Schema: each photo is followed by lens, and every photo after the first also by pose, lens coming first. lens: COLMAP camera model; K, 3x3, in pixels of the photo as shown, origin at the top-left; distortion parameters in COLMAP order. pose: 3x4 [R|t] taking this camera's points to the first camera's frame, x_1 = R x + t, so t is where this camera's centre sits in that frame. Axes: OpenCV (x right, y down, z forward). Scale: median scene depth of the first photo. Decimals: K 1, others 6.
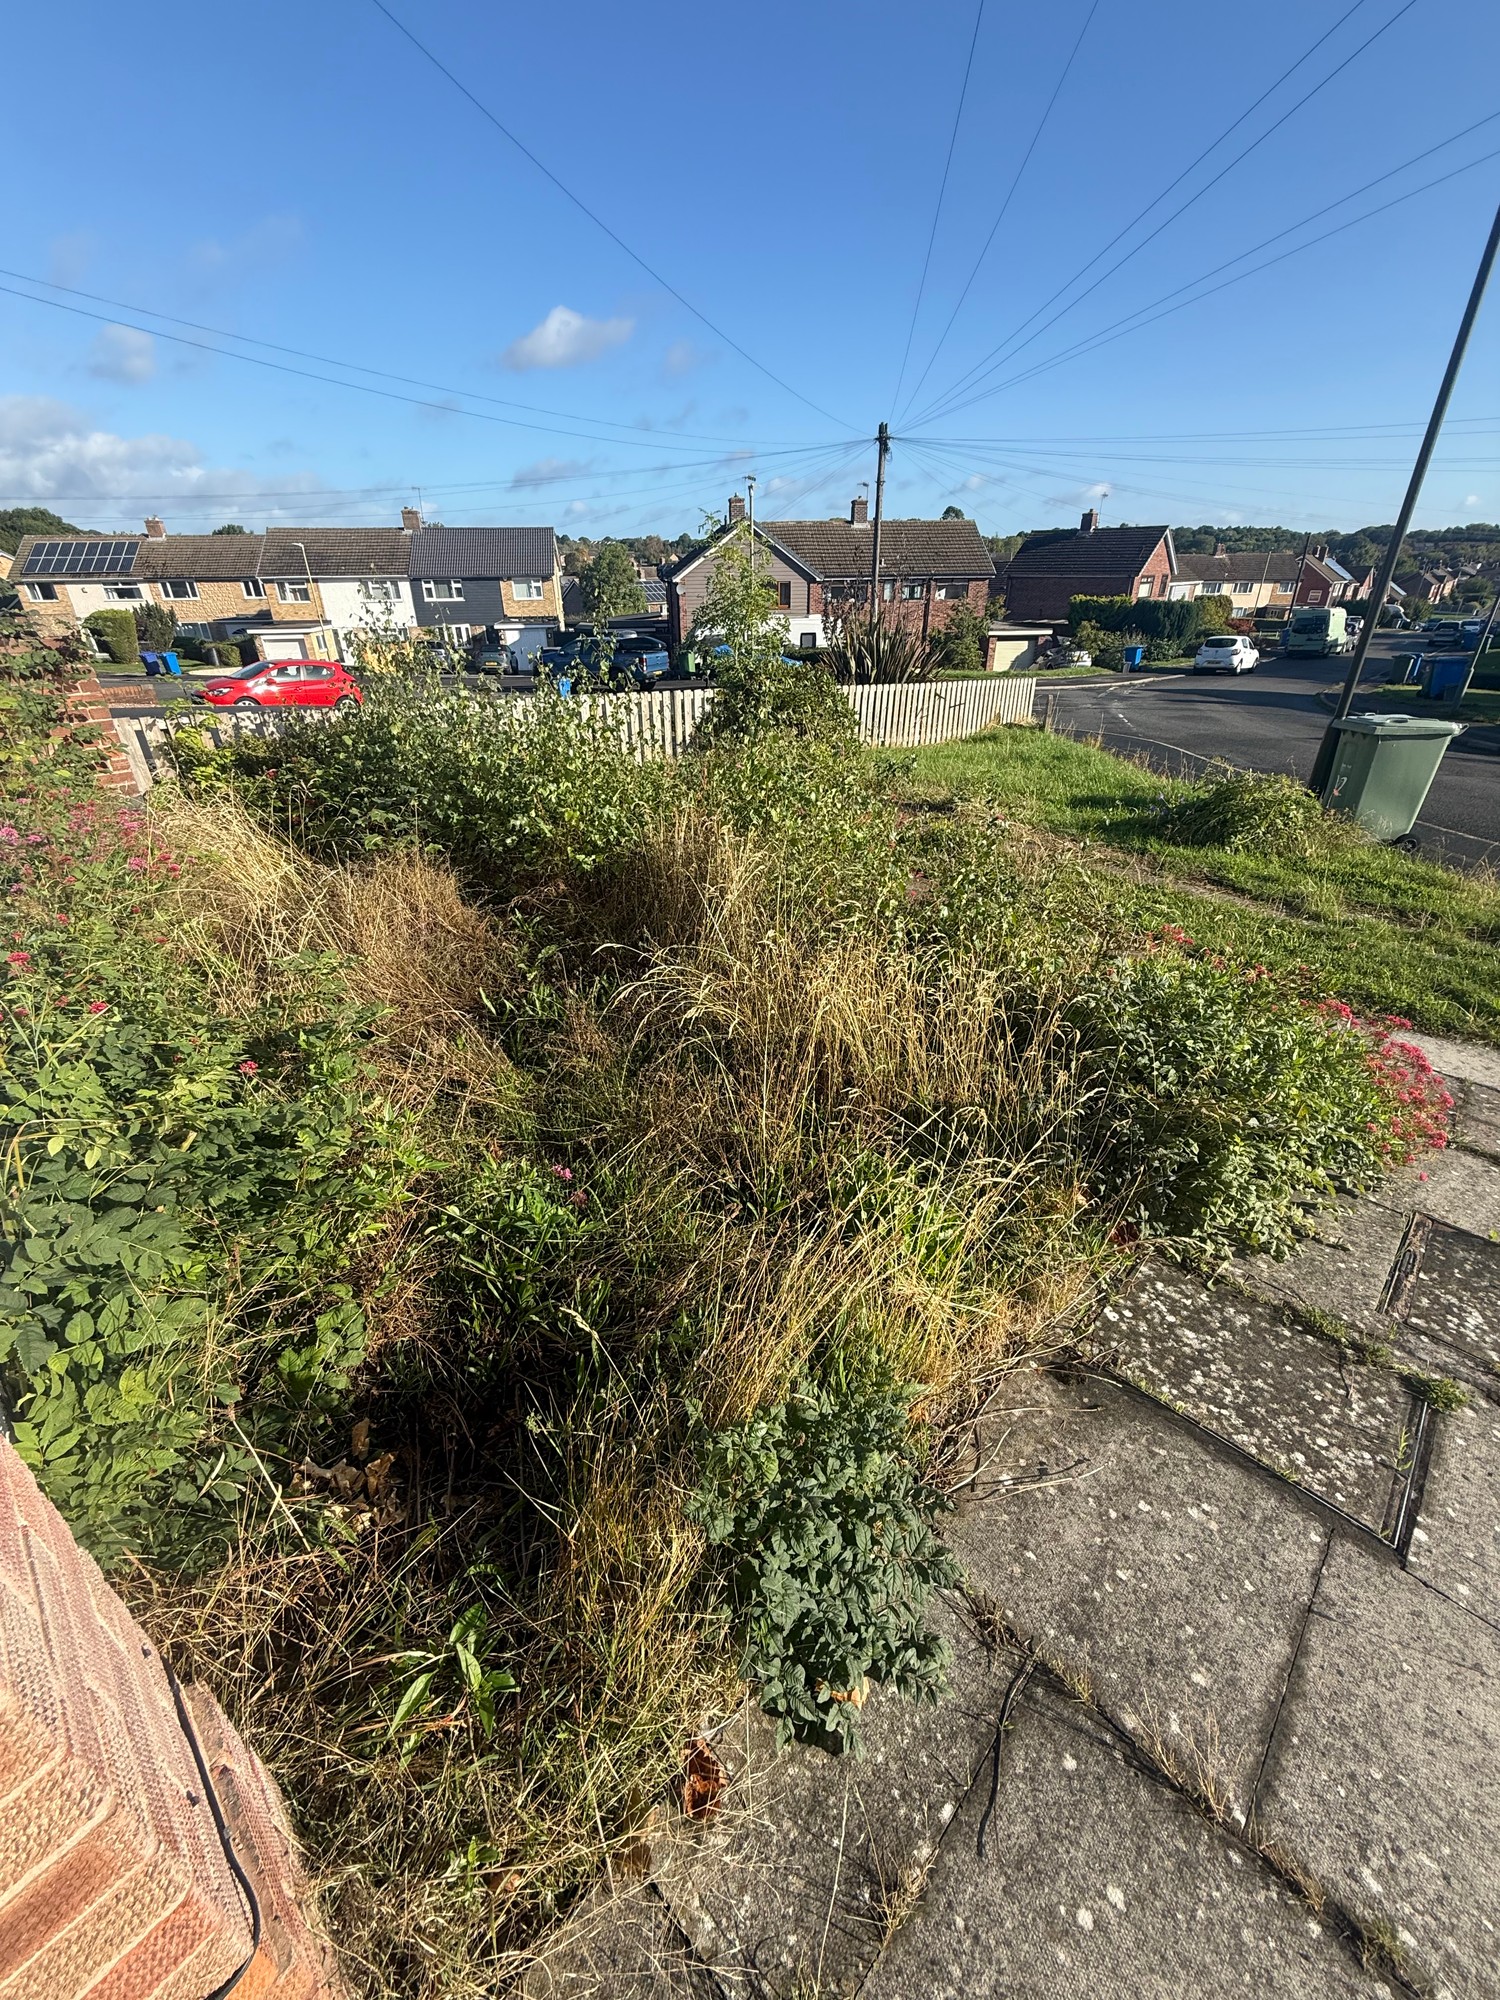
lens RADIAL K [[796.8, 0, 756.3], [0, 796.8, 1010.9], [0, 0, 1]] dist [-0.001428, 0.000632]
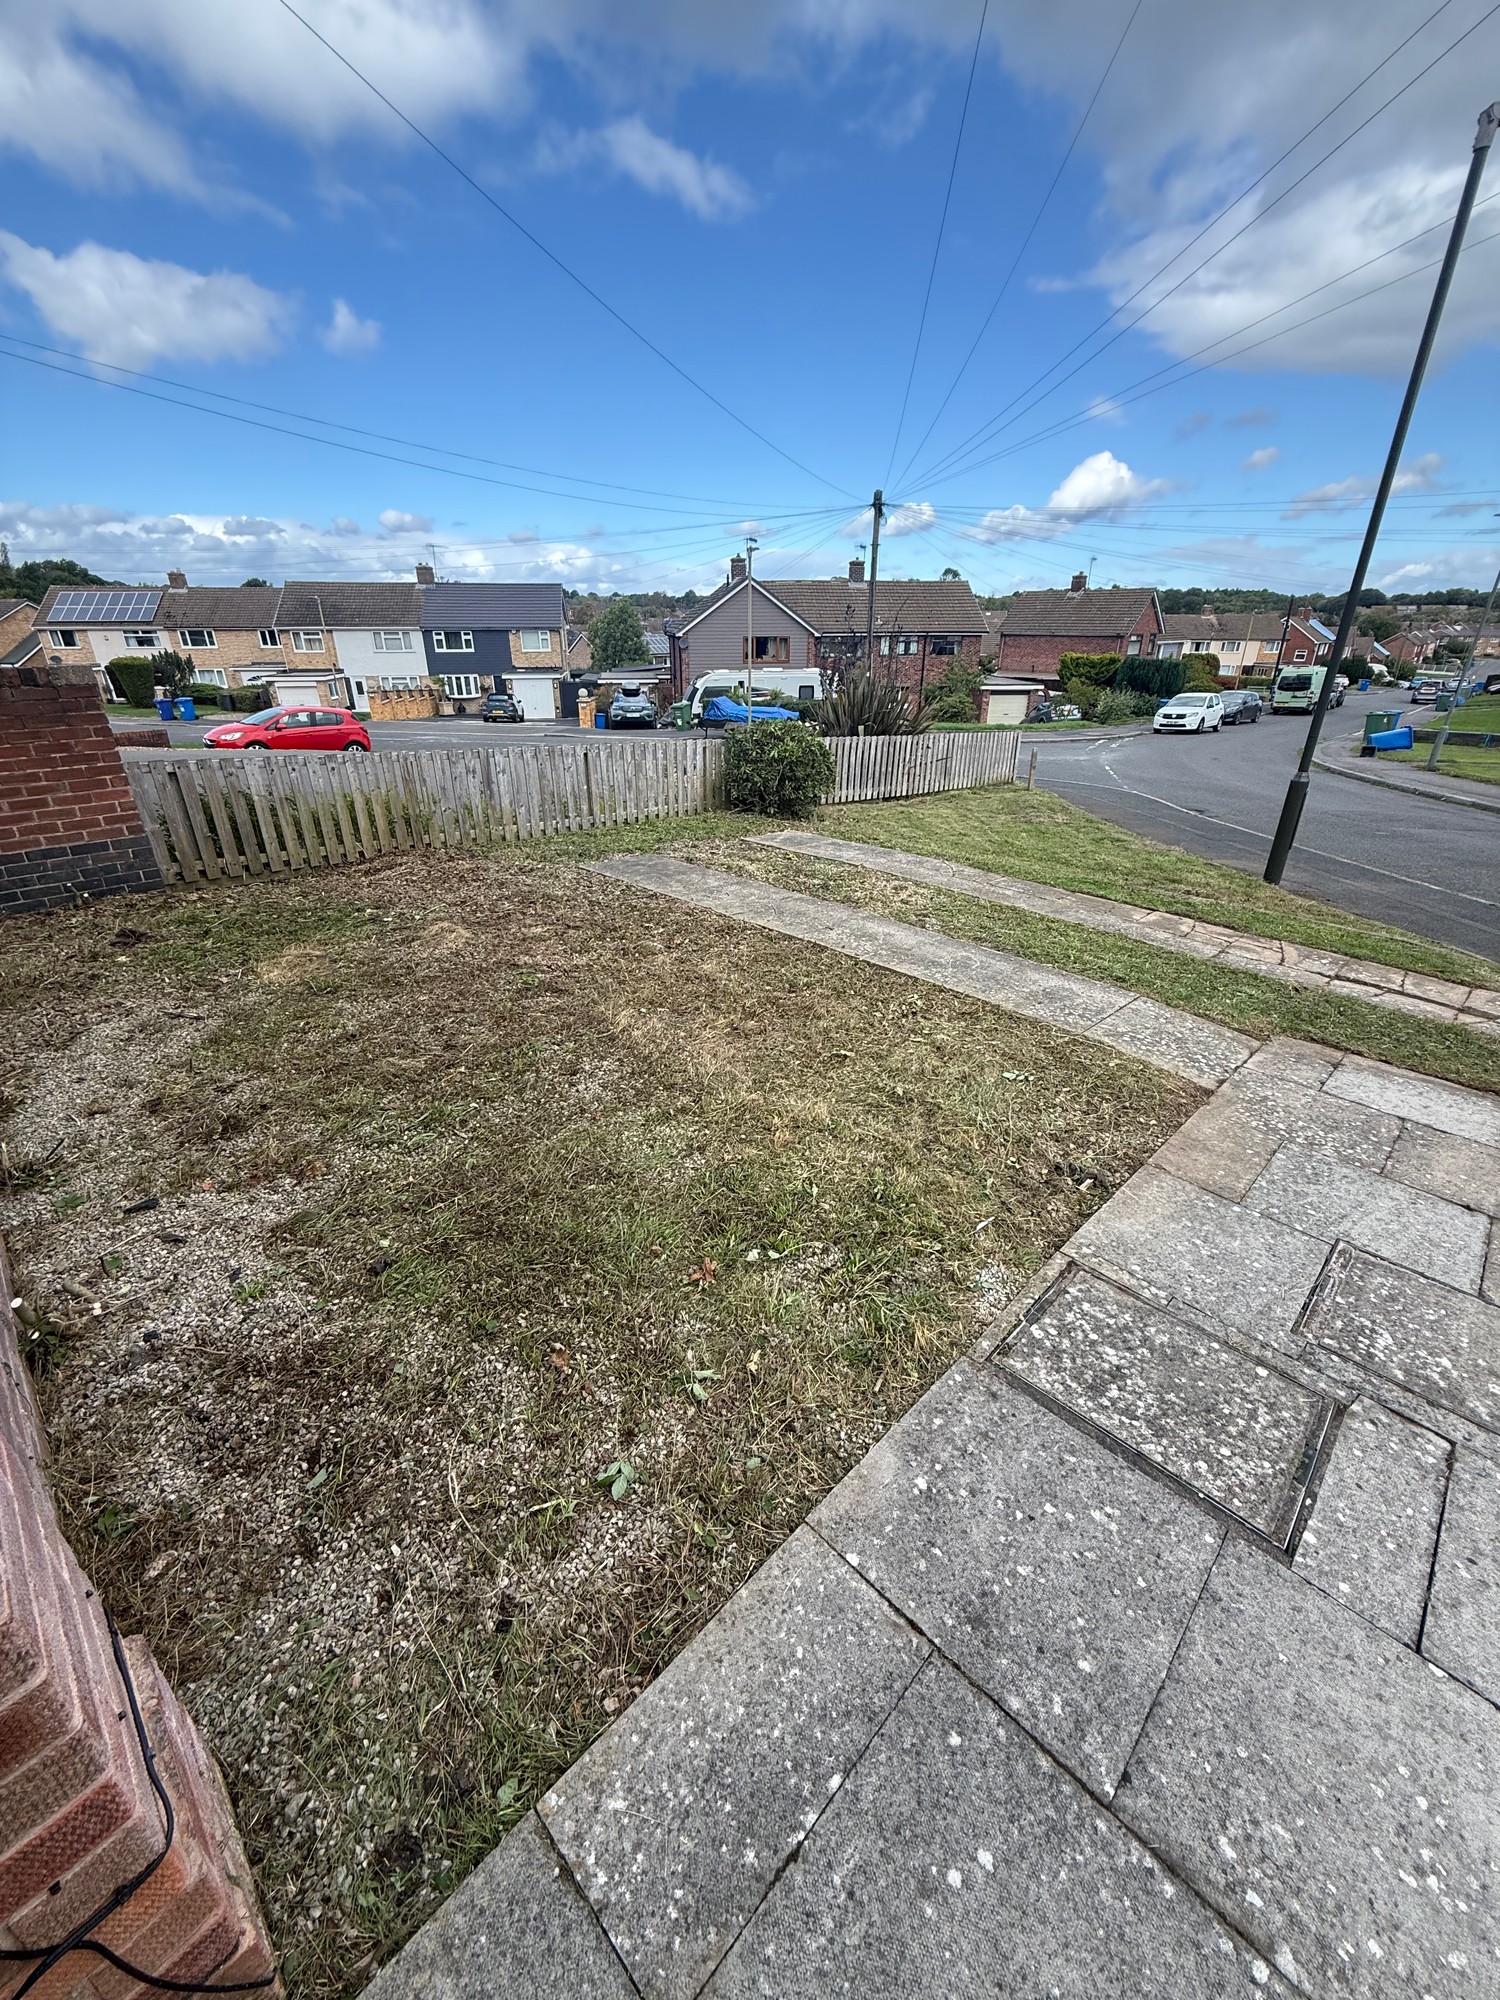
lens RADIAL K [[796.8, 0, 756.3], [0, 796.8, 1010.9], [0, 0, 1]] dist [-0.001428, 0.000632]
pose [[0.999953, 0.009650, 0.000029, 0.089150], [-0.009634, 0.998486, -0.054162, 0.023652], [-0.000552, 0.054159, 0.998532, -0.087402]]
